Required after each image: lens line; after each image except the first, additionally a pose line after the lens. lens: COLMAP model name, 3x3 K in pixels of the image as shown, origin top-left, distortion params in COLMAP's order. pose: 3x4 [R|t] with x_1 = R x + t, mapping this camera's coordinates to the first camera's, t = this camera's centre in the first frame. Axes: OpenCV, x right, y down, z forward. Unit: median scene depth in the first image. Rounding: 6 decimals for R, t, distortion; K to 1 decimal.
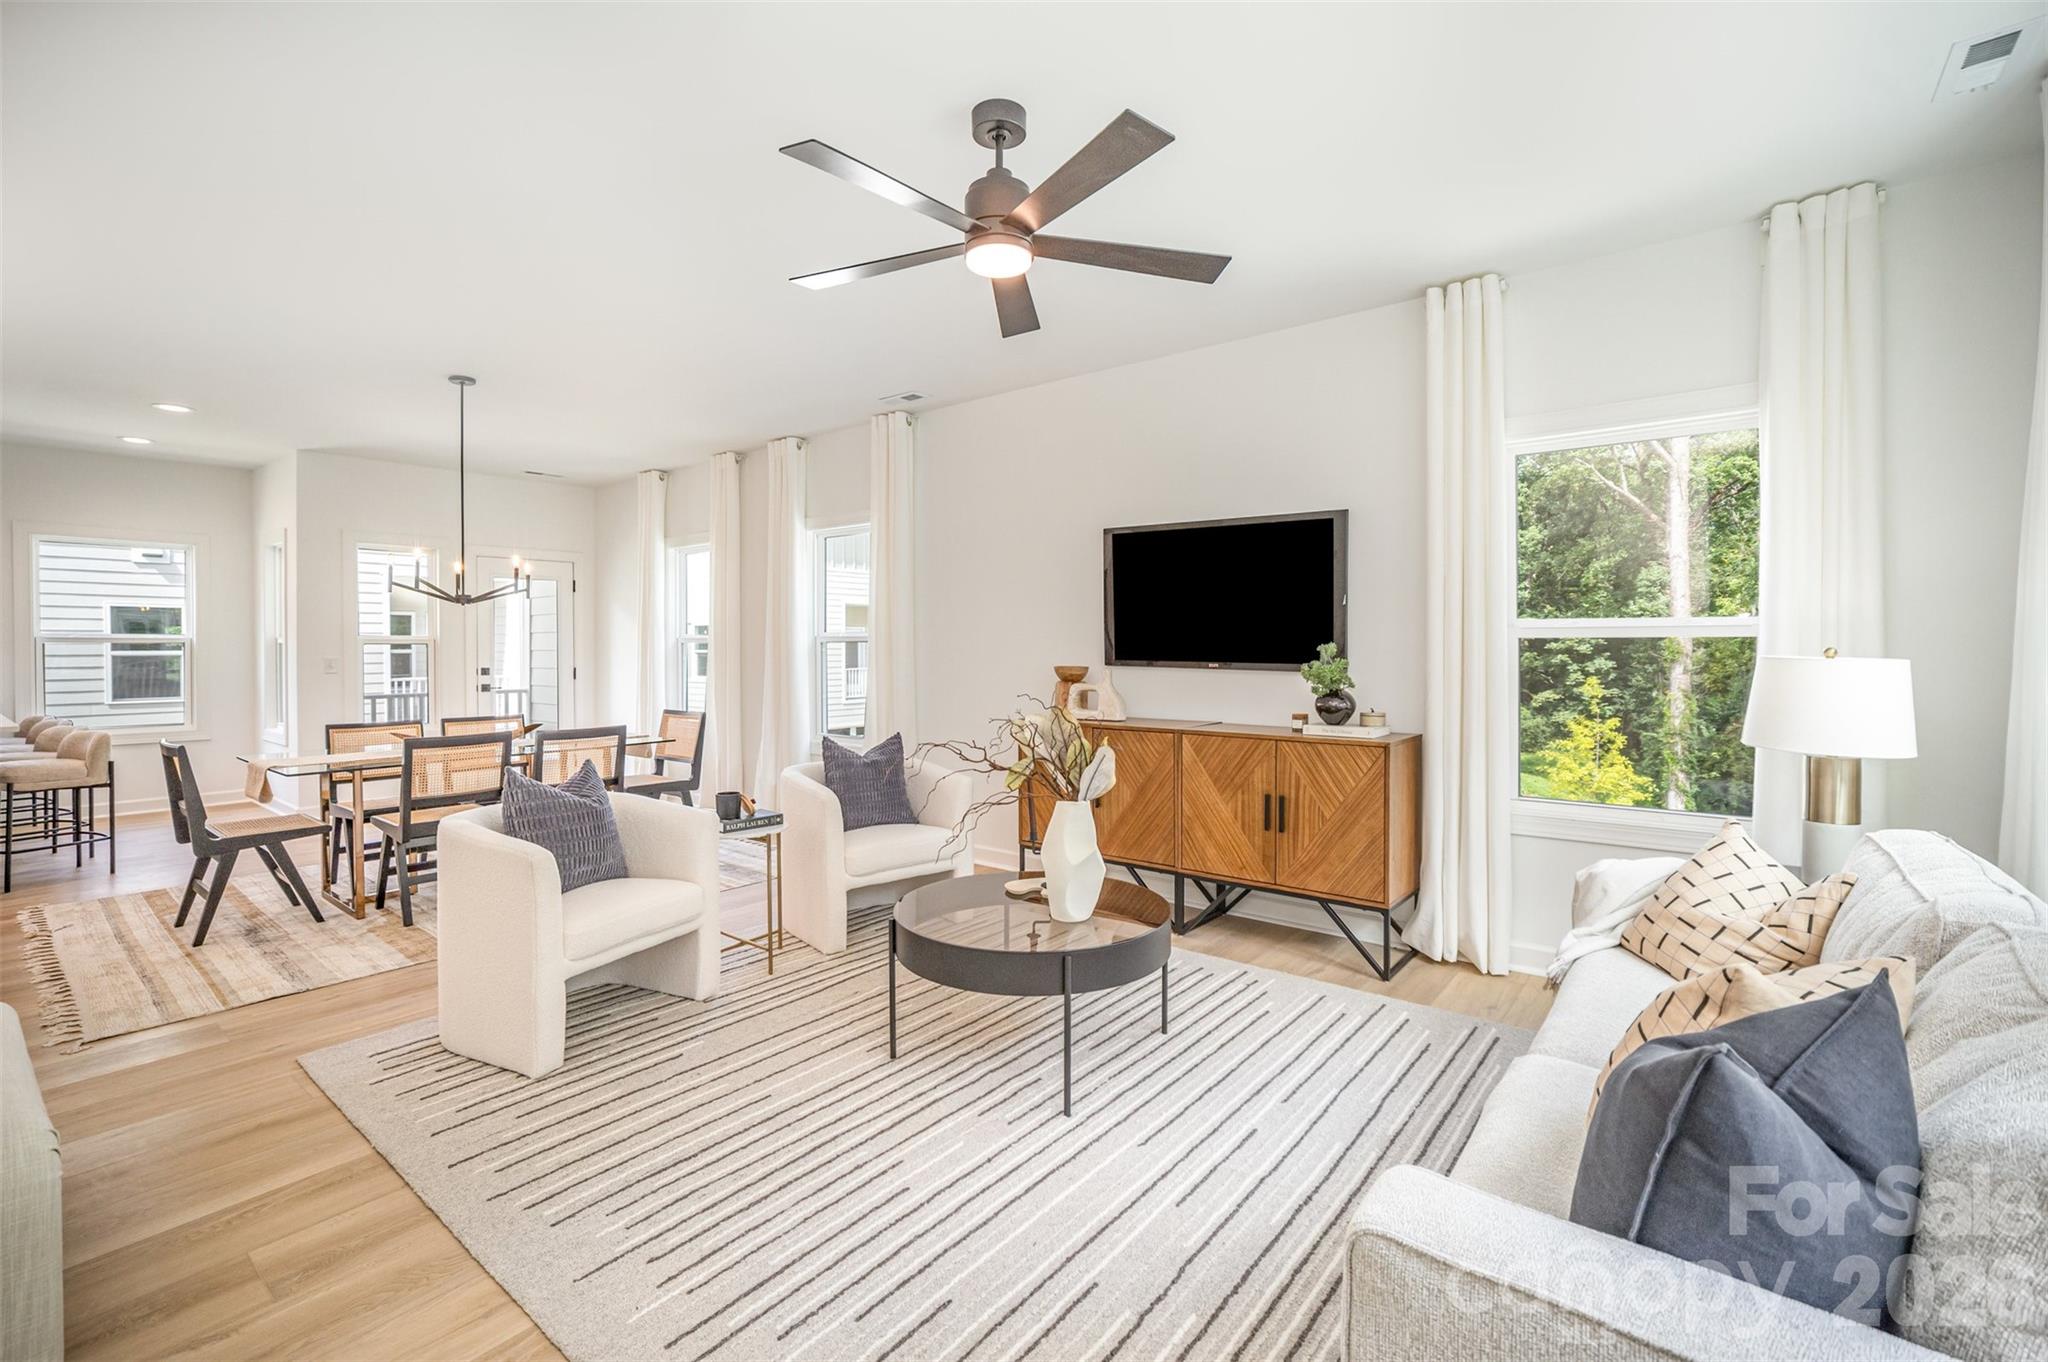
lens RADIAL K [[901.8, 0, 1019.0], [0, 901.8, 655.6], [0, 0, 1]] dist [-0.001475, 0.007764]
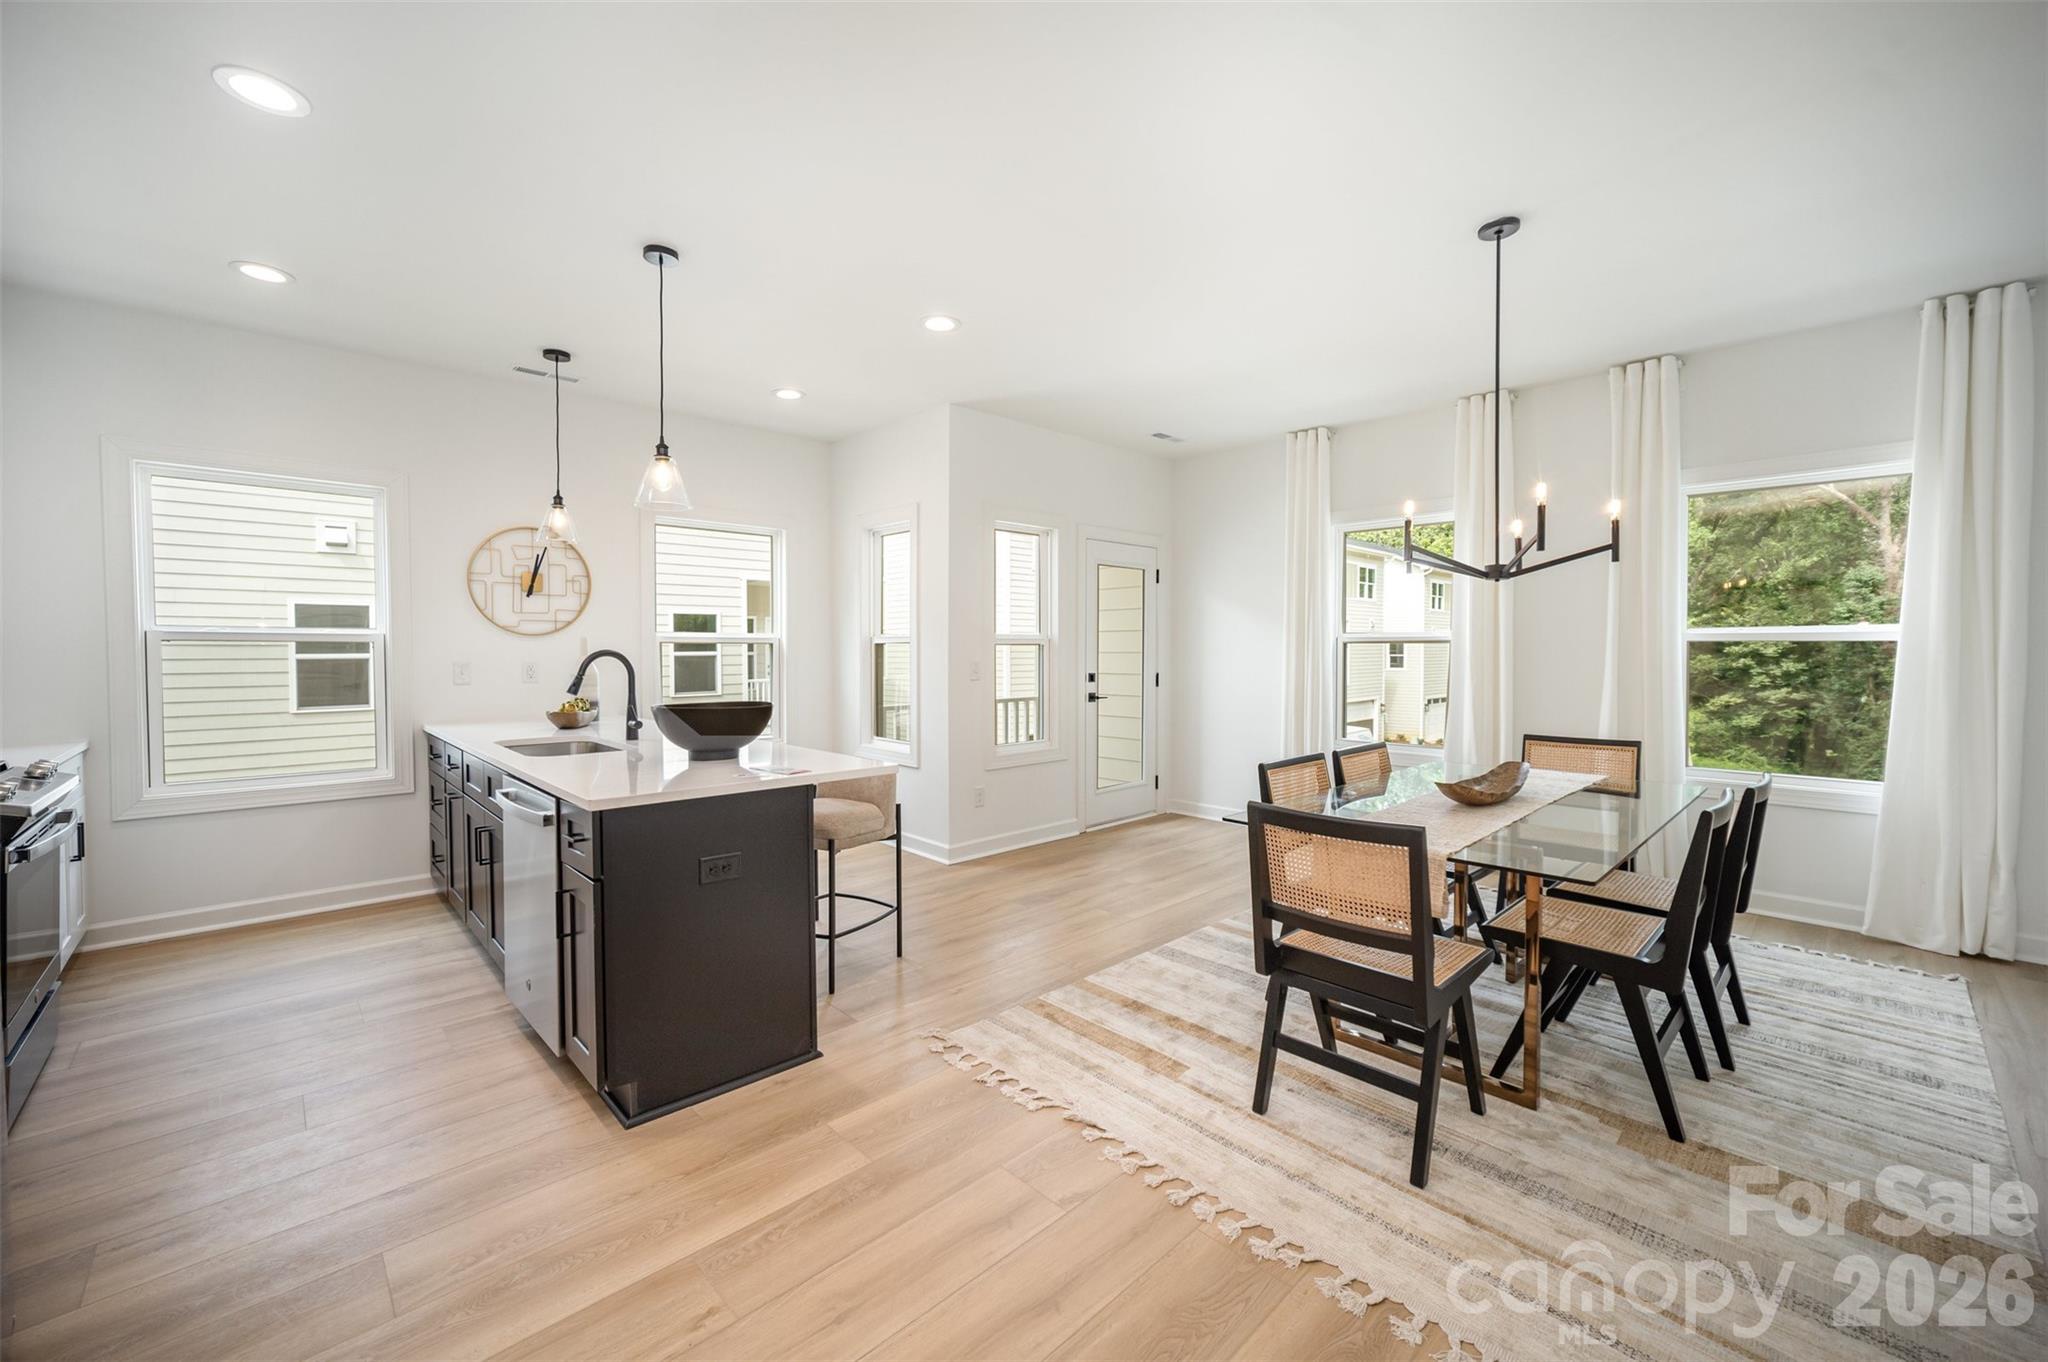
lens RADIAL K [[815.4, 0, 1031.3], [0, 815.4, 664.9], [0, 0, 1]] dist [0.000229, 0.003904]
pose [[0.993390, 0.002632, -0.114759, -0.077520], [-0.001593, 0.999957, 0.009146, -0.000133], [0.114778, -0.008903, 0.993351, 0.034008]]
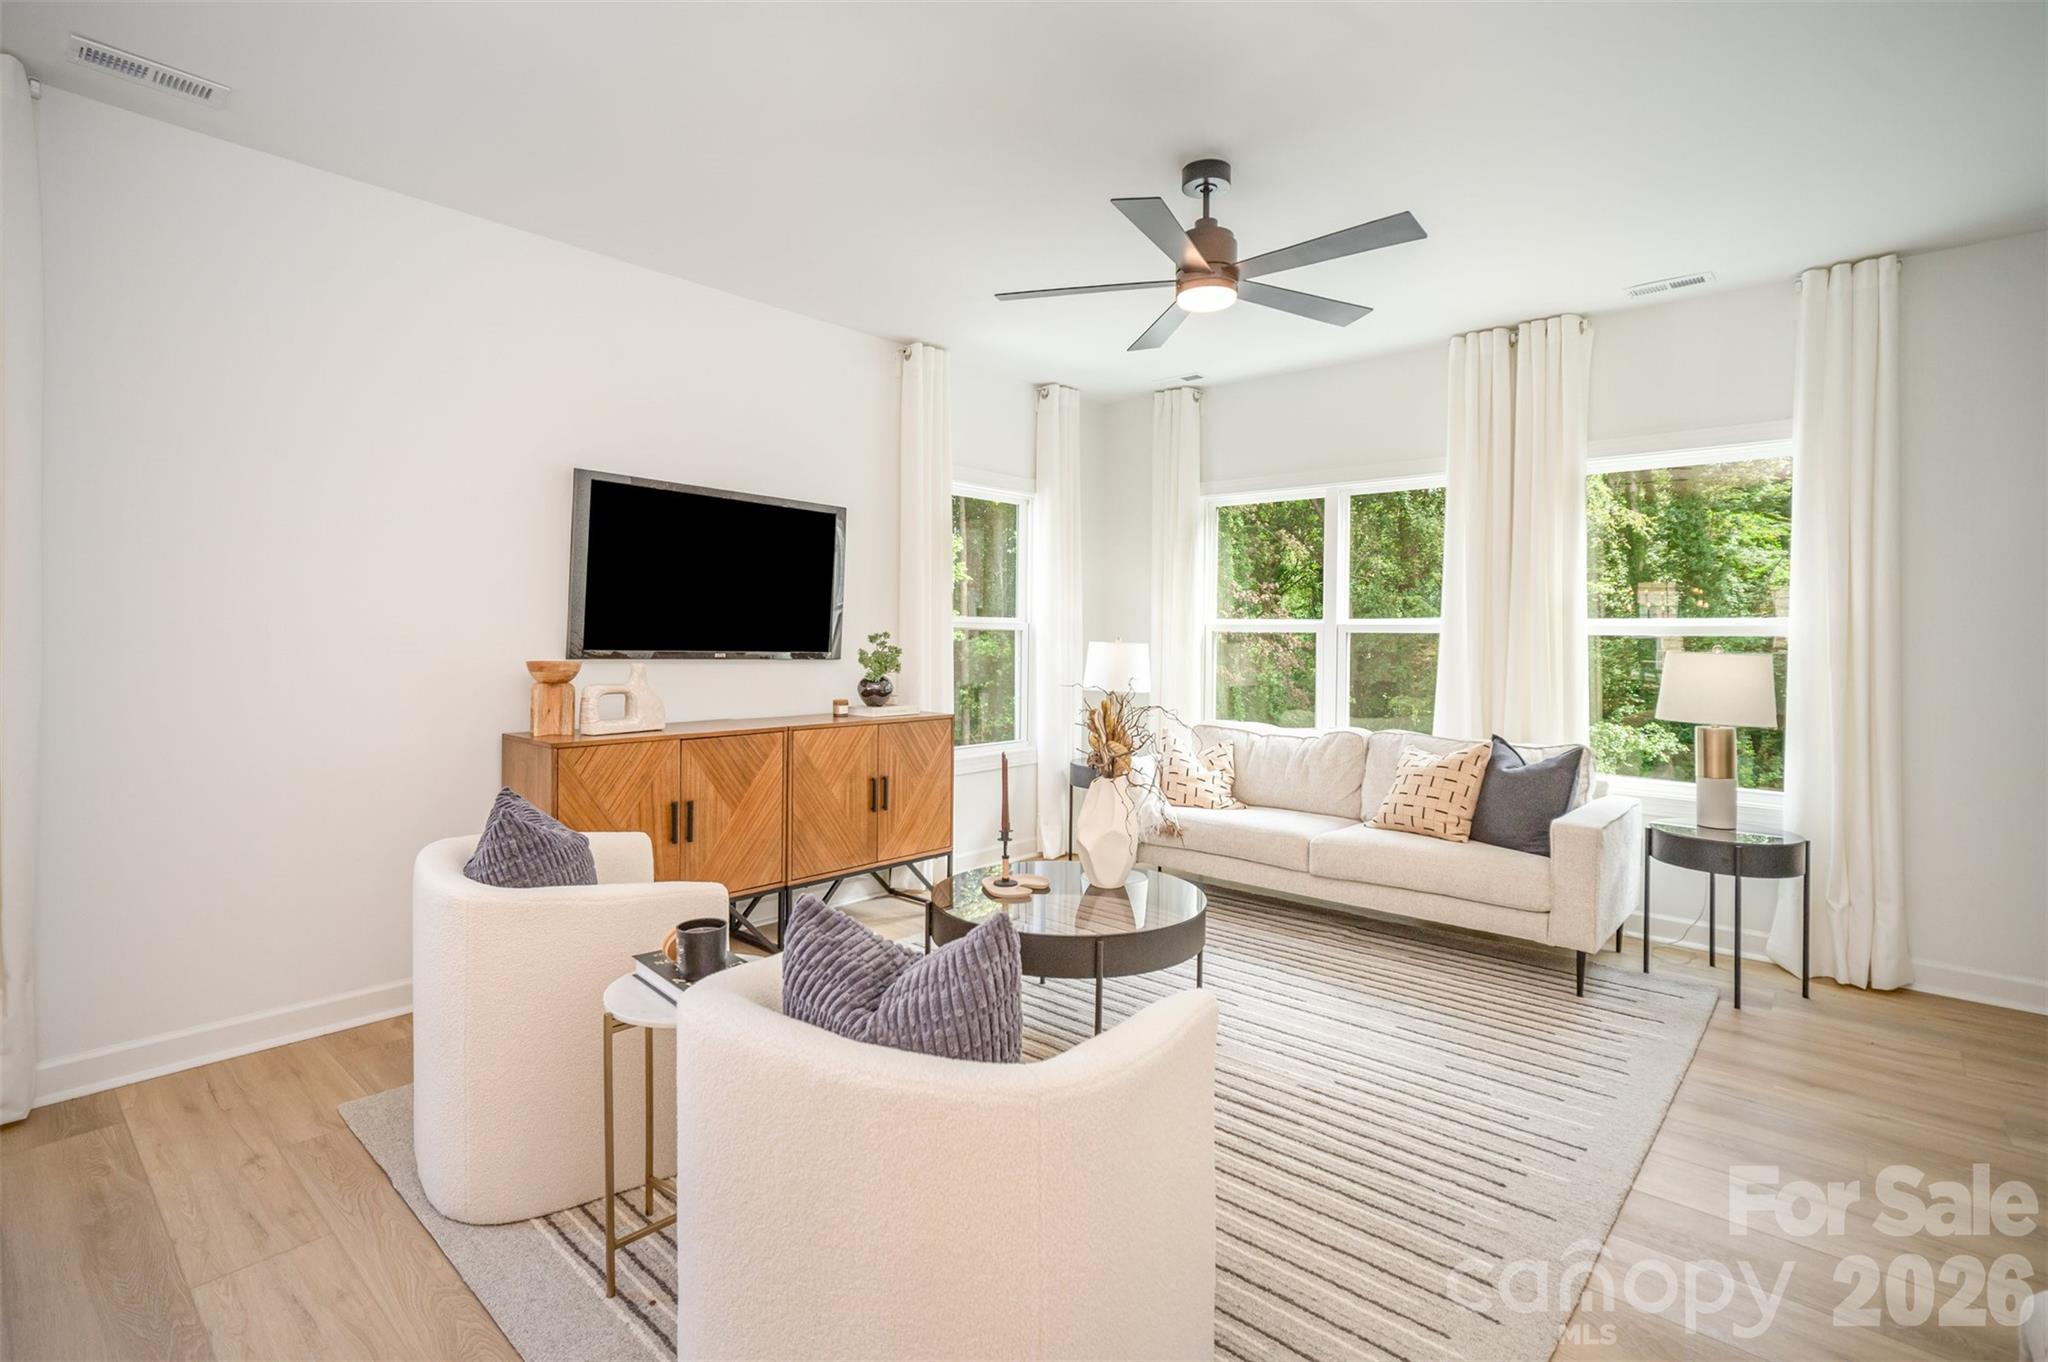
lens RADIAL K [[959.9, 0, 1016.9], [0, 959.9, 648.3], [0, 0, 1]] dist [0.000636, 0.000254]
pose [[0.068134, -0.010936, 0.997616, -2.066500], [0.008170, 0.999913, 0.010403, -0.010650], [-0.997643, 0.007441, 0.068217, 1.934136]]
